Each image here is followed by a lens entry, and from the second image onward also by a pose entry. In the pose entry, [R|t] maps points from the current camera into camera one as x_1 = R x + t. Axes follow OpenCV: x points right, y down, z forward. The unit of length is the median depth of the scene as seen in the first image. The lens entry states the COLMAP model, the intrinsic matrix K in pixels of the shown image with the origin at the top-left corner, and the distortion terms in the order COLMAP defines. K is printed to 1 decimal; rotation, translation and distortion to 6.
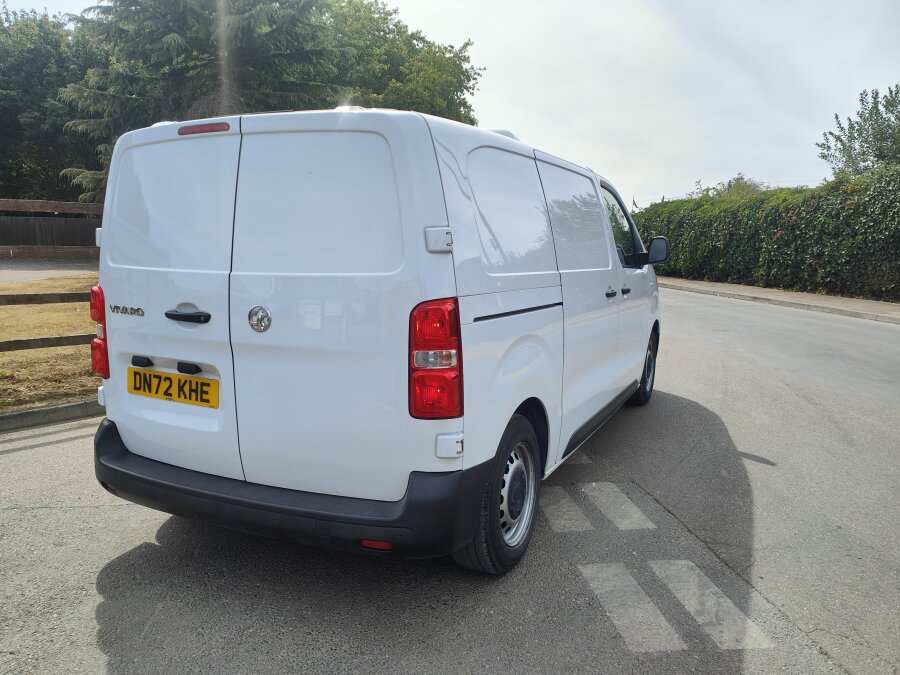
lens RADIAL K [[644.2, 0, 451.2], [0, 644.2, 355.5], [0, 0, 1]] dist [0.070022, -0.044829]
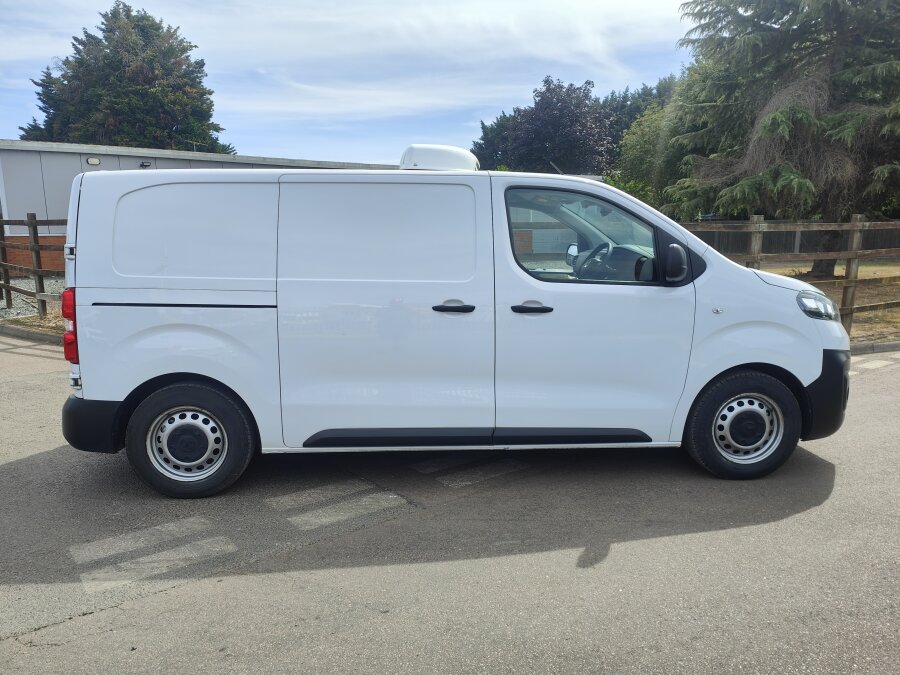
lens RADIAL K [[644.2, 0, 448.5], [0, 644.2, 344.3], [0, 0, 1]] dist [0.070022, -0.044829]
pose [[0.518762, 0.119143, -0.846576, 1.482405], [-0.138632, 0.988859, 0.054217, -0.133304], [0.843604, 0.089237, 0.529500, 0.728158]]
